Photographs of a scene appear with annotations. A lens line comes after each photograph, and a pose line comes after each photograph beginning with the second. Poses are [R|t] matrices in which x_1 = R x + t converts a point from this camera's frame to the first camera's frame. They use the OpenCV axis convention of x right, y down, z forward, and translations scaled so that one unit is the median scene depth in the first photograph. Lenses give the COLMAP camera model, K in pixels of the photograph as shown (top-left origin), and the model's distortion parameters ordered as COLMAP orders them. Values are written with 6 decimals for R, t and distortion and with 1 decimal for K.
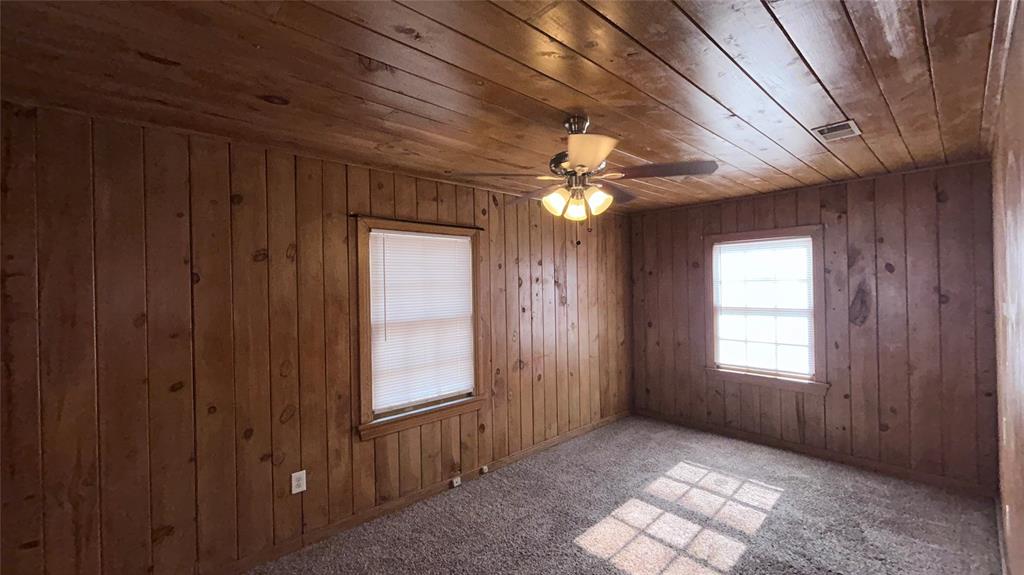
lens RADIAL K [[422.2, 0, 511.9], [0, 422.2, 286.3], [0, 0, 1]] dist [0.021163, -0.000052]
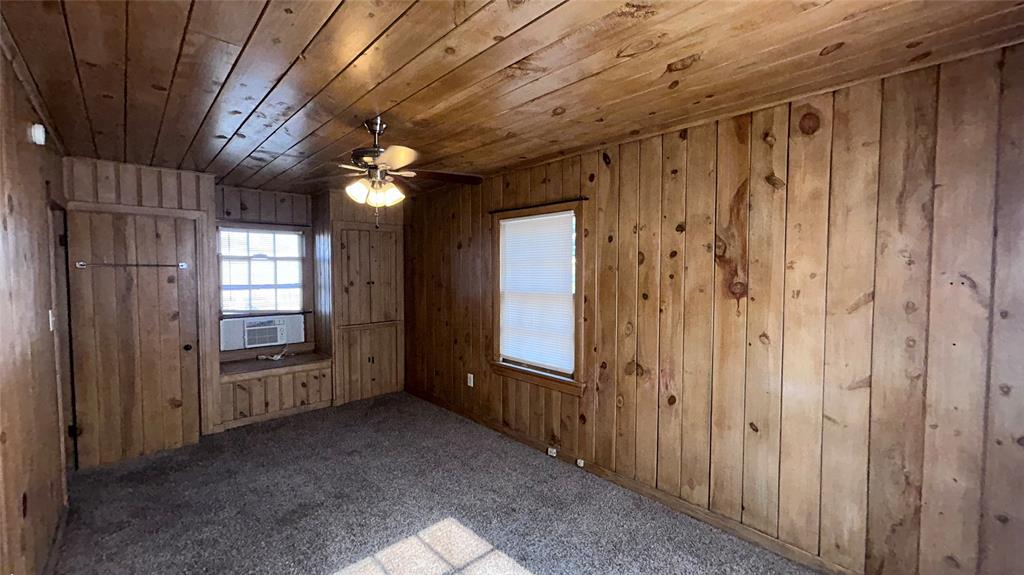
lens RADIAL K [[422.2, 0, 511.9], [0, 422.2, 286.3], [0, 0, 1]] dist [0.021163, -0.000052]
pose [[-0.001286, 0.057926, -0.998320, 0.869687], [-0.001448, 0.998320, 0.057928, -0.003092], [0.999998, 0.001520, -0.001200, 0.893136]]
